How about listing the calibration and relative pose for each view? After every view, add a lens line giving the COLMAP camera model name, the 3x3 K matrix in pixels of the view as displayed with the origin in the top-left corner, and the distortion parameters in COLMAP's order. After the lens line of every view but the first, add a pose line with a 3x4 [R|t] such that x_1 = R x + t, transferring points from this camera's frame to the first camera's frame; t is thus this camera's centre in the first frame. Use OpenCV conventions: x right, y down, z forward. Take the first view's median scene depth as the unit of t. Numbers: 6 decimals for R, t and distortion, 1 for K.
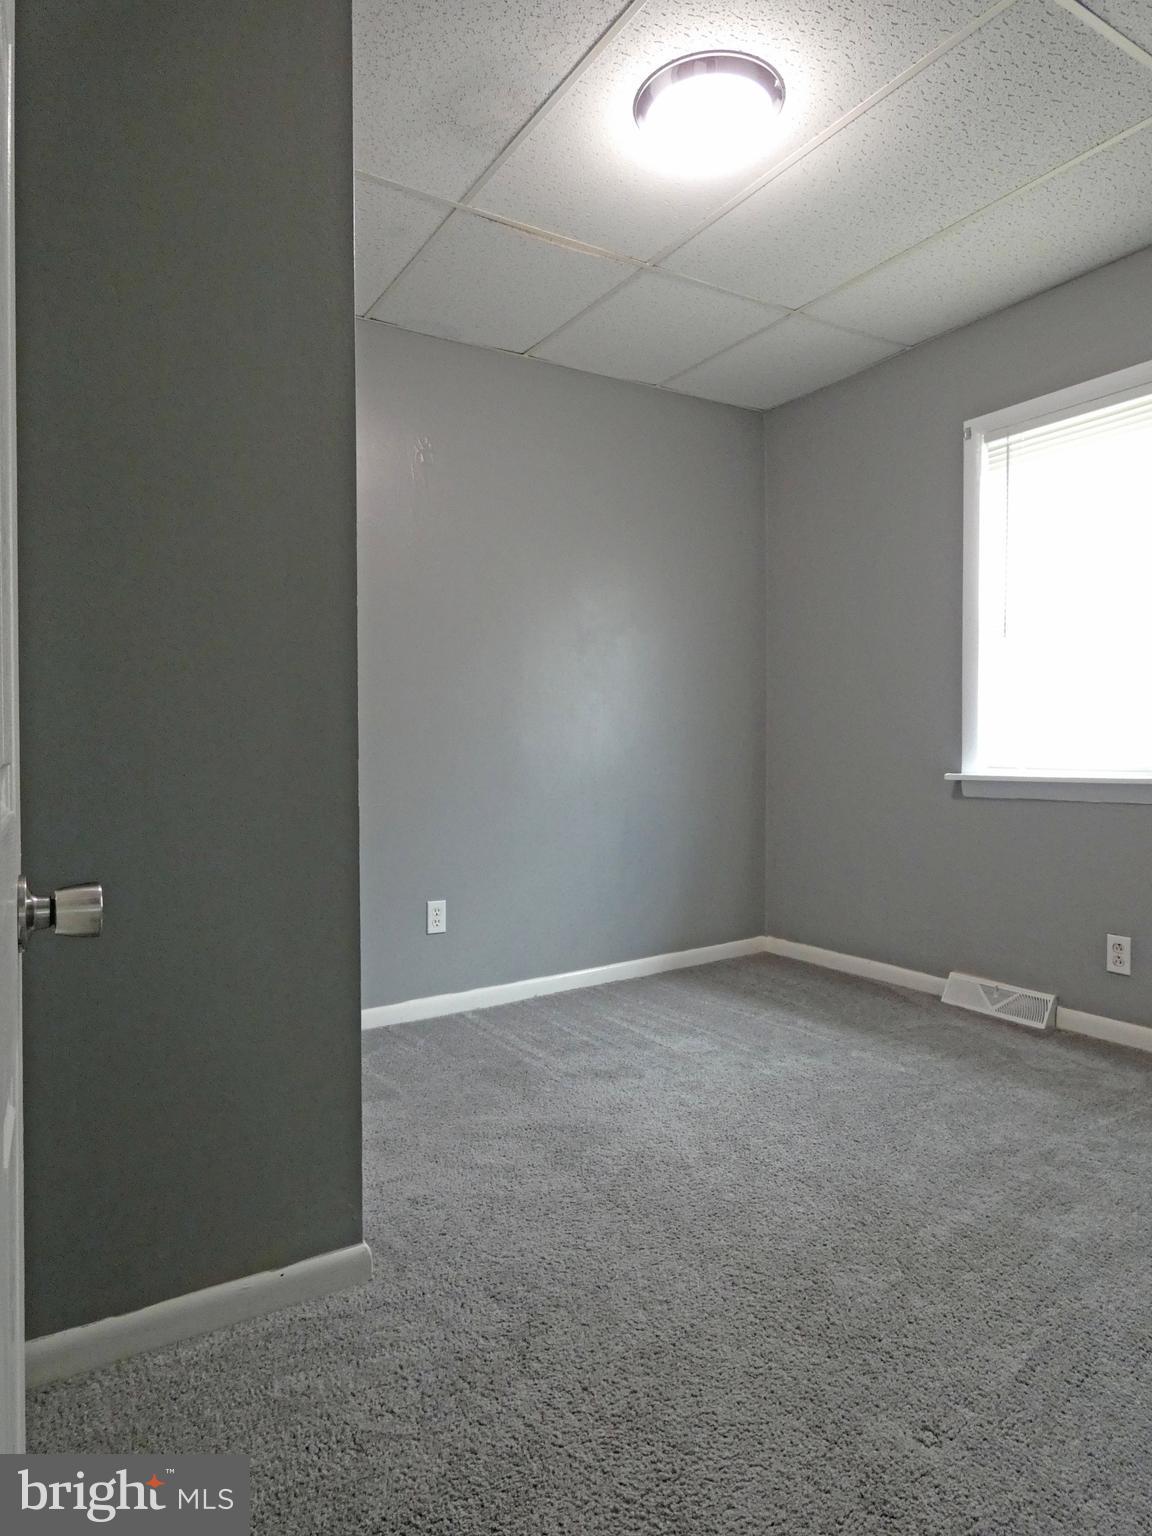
lens RADIAL K [[942.0, 0, 570.5], [0, 942.0, 767.1], [0, 0, 1]] dist [-0.014084, 0.016921]
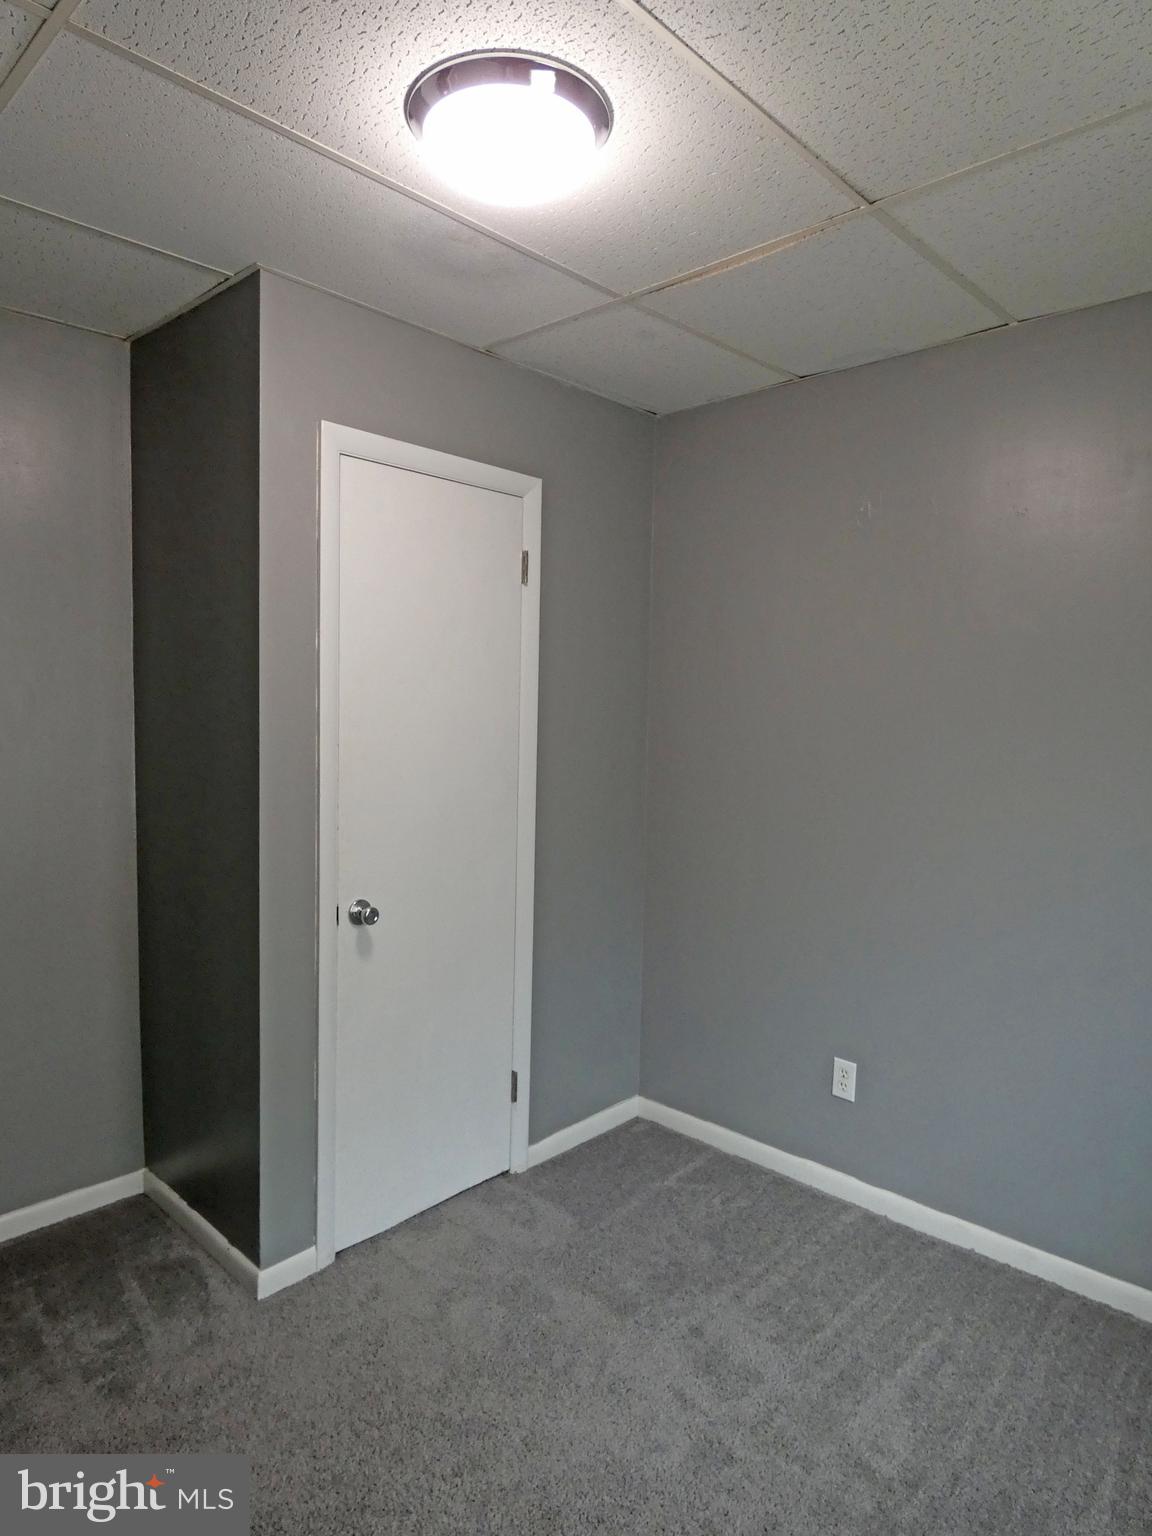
lens RADIAL K [[942.0, 0, 573.6], [0, 942.0, 770.7], [0, 0, 1]] dist [-0.014084, 0.016921]
pose [[0.226459, 0.089199, -0.969928, 0.600242], [-0.037595, 0.995856, 0.082806, -0.175447], [0.973295, 0.017712, 0.228874, 0.605599]]
